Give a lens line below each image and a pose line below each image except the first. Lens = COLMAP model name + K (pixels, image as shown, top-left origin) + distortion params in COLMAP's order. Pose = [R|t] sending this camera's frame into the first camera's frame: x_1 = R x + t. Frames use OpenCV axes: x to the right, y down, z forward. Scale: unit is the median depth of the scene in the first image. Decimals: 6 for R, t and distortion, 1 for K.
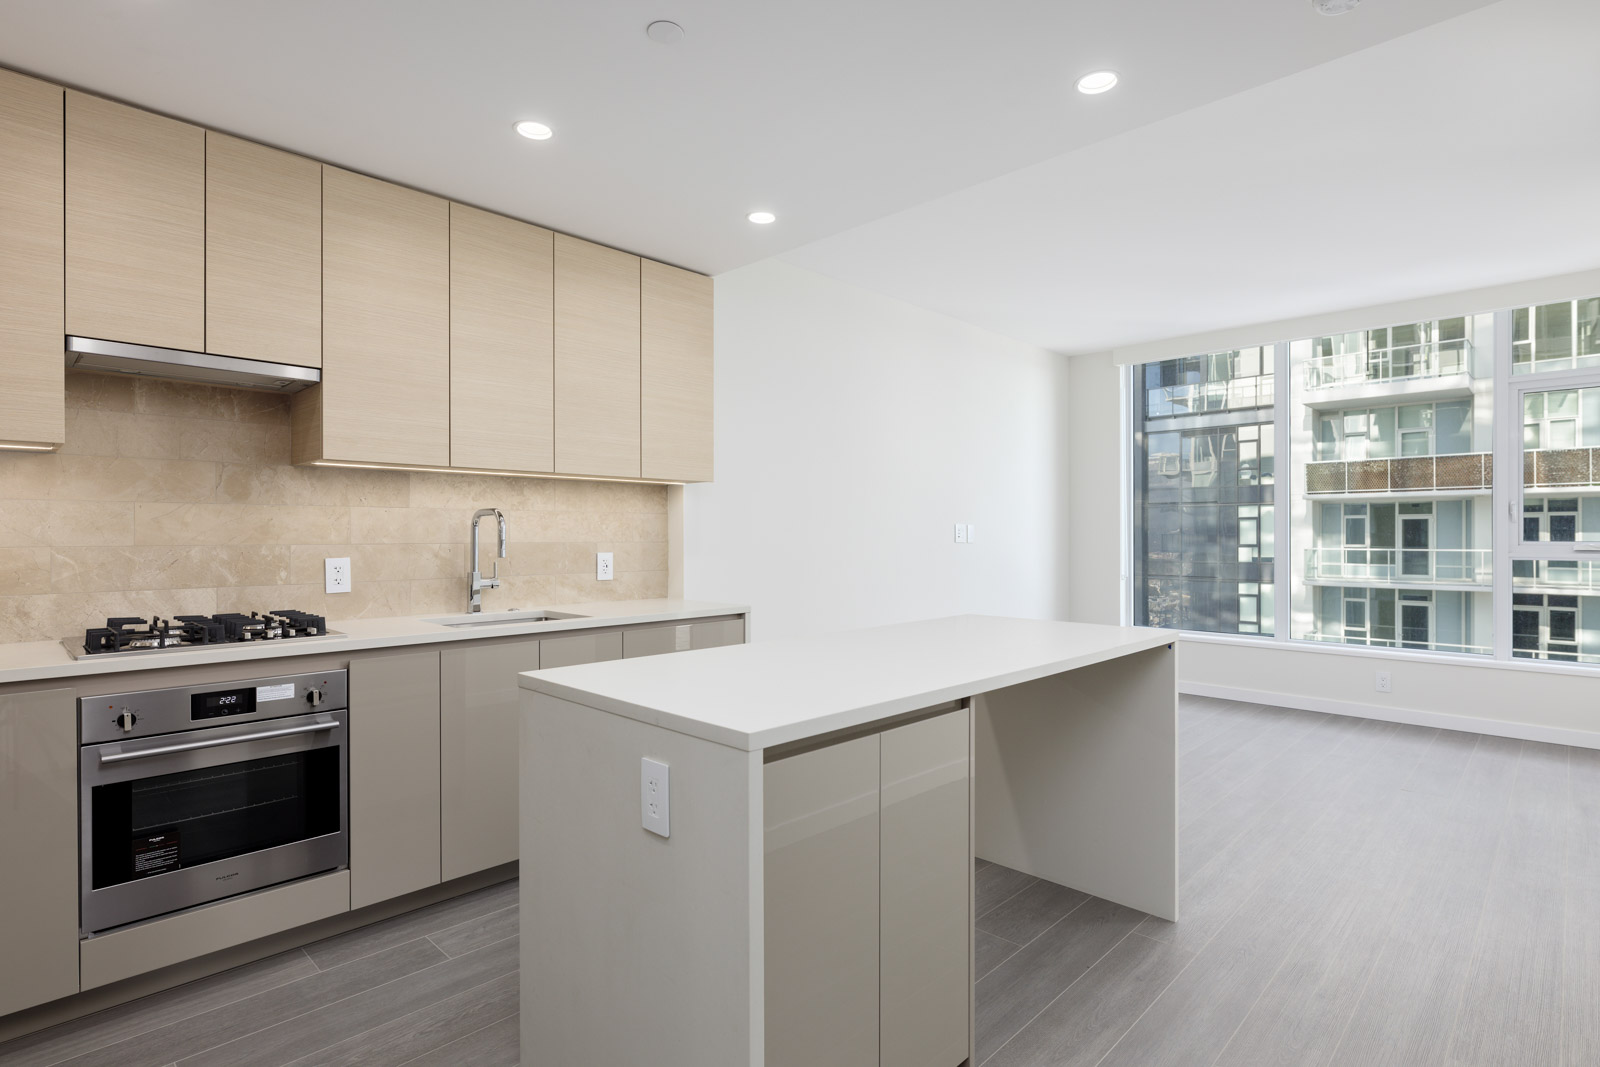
lens RADIAL K [[799.8, 0, 798.9], [0, 799.8, 537.1], [0, 0, 1]] dist [0.004213, -0.000271]
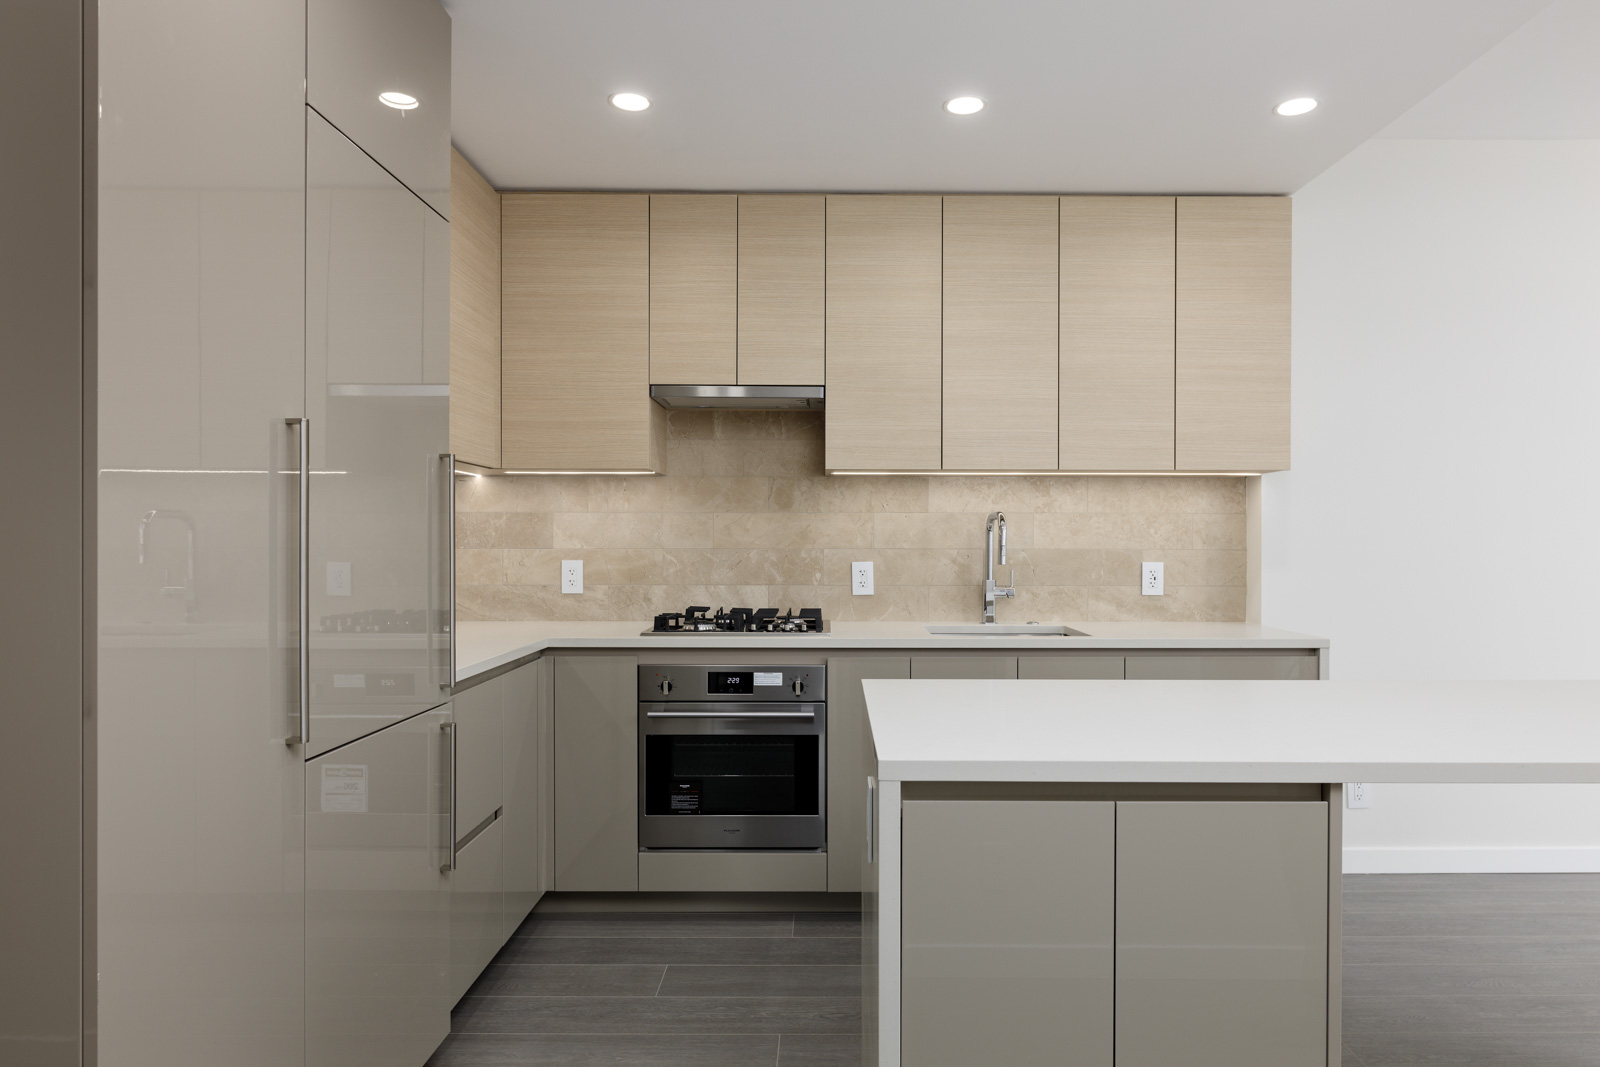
lens RADIAL K [[956.9, 0, 840.1], [0, 956.9, 544.9], [0, 0, 1]] dist [0.005300, 0.001512]
pose [[0.709058, 0.005674, -0.705127, 0.284659], [-0.004656, 0.999984, 0.003365, -0.000140], [0.705135, 0.000897, 0.709073, 0.087948]]
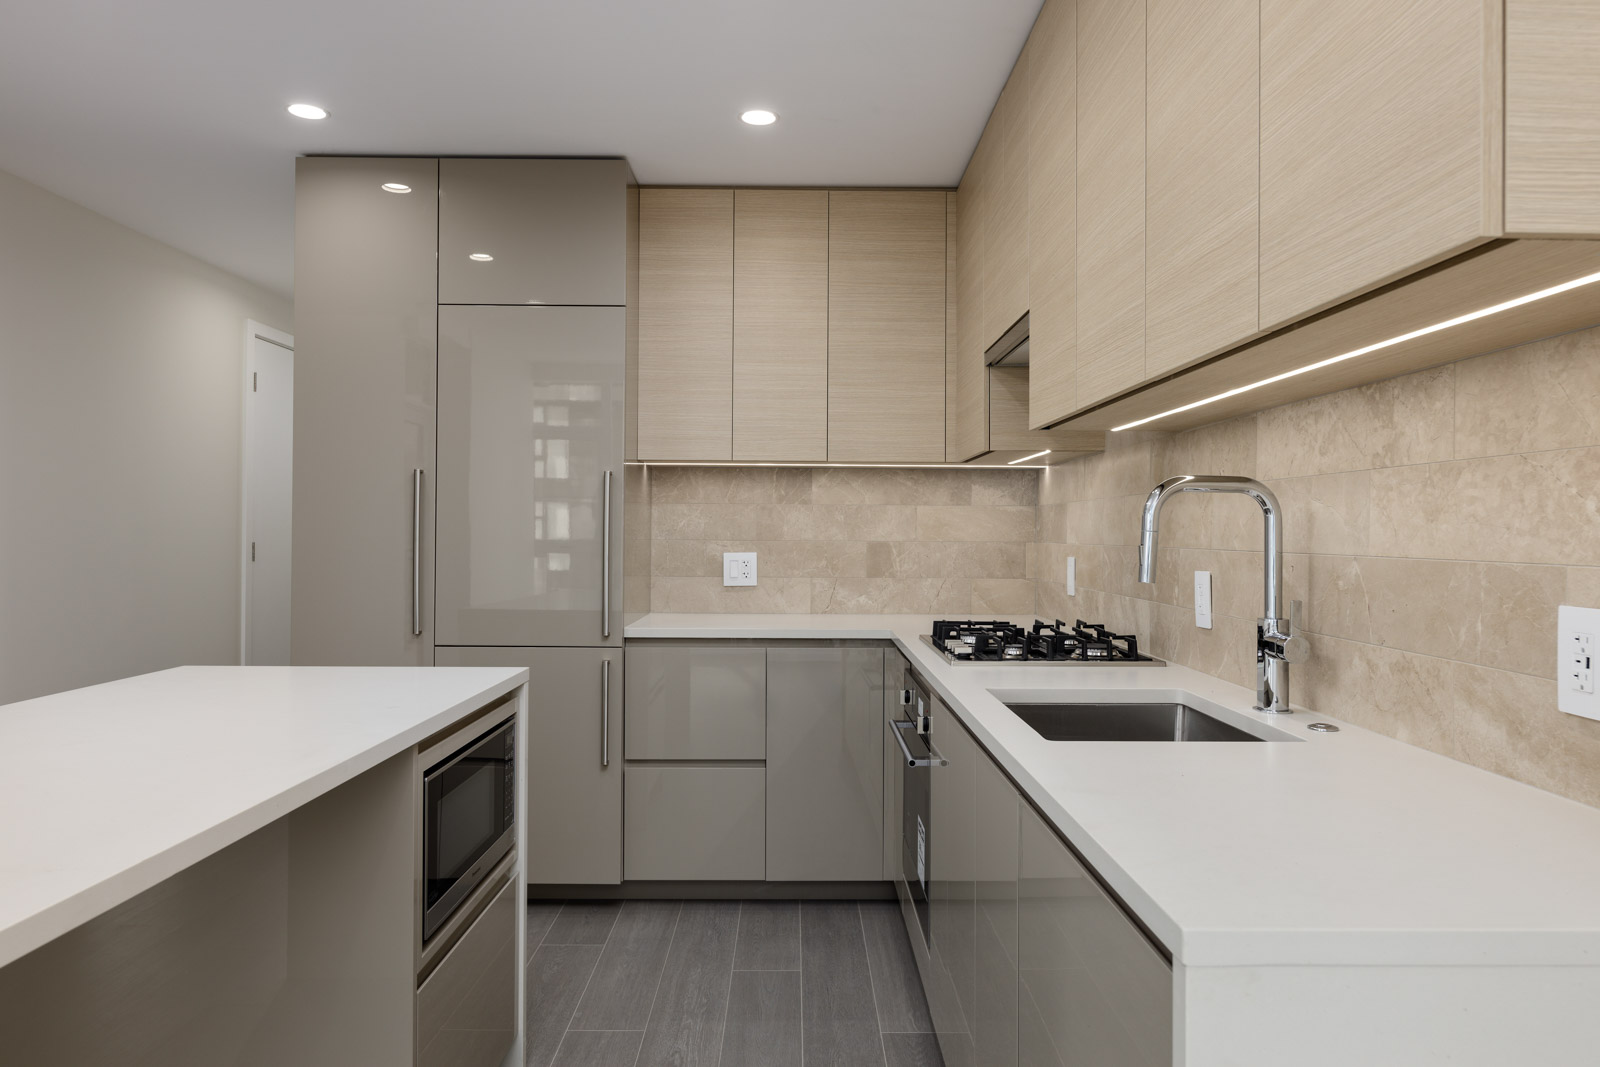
lens RADIAL K [[1029.9, 0, 798.3], [0, 1029.9, 529.2], [0, 0, 1]] dist [-0.002104, 0.000155]
pose [[-0.709241, -0.001750, -0.704964, 0.199741], [-0.002743, 0.999996, 0.000277, -0.005557], [0.704961, 0.002130, -0.709243, 1.325750]]
